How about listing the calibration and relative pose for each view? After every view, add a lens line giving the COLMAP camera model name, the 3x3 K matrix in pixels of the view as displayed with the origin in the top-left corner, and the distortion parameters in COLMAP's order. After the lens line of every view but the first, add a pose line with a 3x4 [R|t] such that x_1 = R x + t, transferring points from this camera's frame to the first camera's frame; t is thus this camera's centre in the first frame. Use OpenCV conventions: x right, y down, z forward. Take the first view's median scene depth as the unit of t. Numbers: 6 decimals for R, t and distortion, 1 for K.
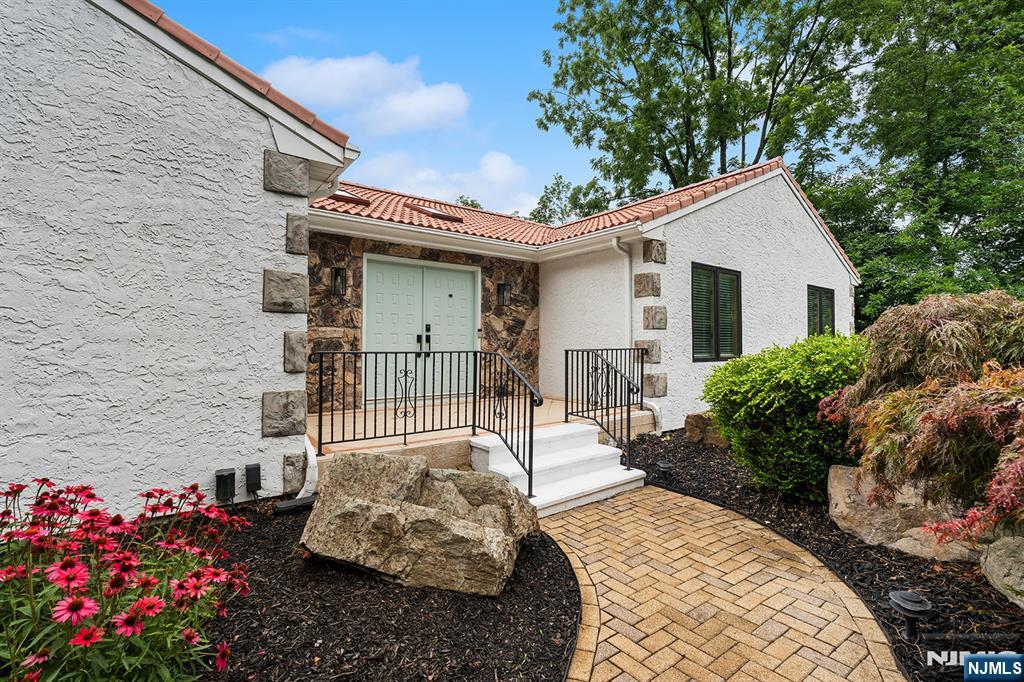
lens RADIAL K [[462.6, 0, 513.1], [0, 462.6, 340.5], [0, 0, 1]] dist [-0.011199, 0.001269]
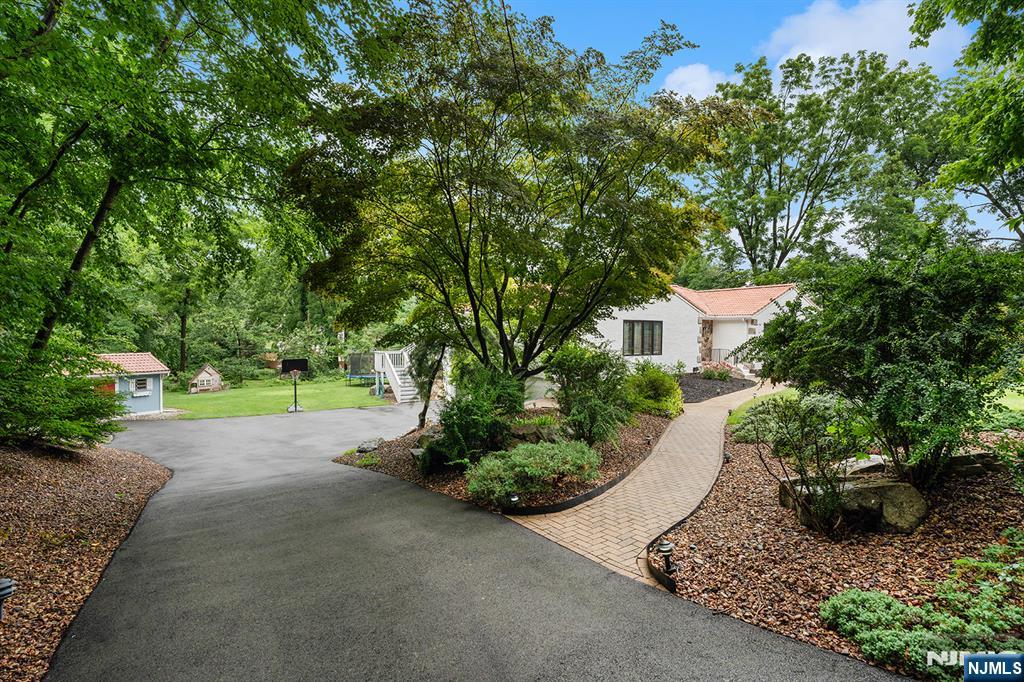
lens RADIAL K [[462.6, 0, 510.9], [0, 462.6, 342.0], [0, 0, 1]] dist [-0.011199, 0.001269]
pose [[0.995605, 0.003381, -0.093592, -1.059992], [-0.002381, 0.999939, 0.010800, -0.045135], [0.093623, -0.010530, 0.995552, -2.372204]]
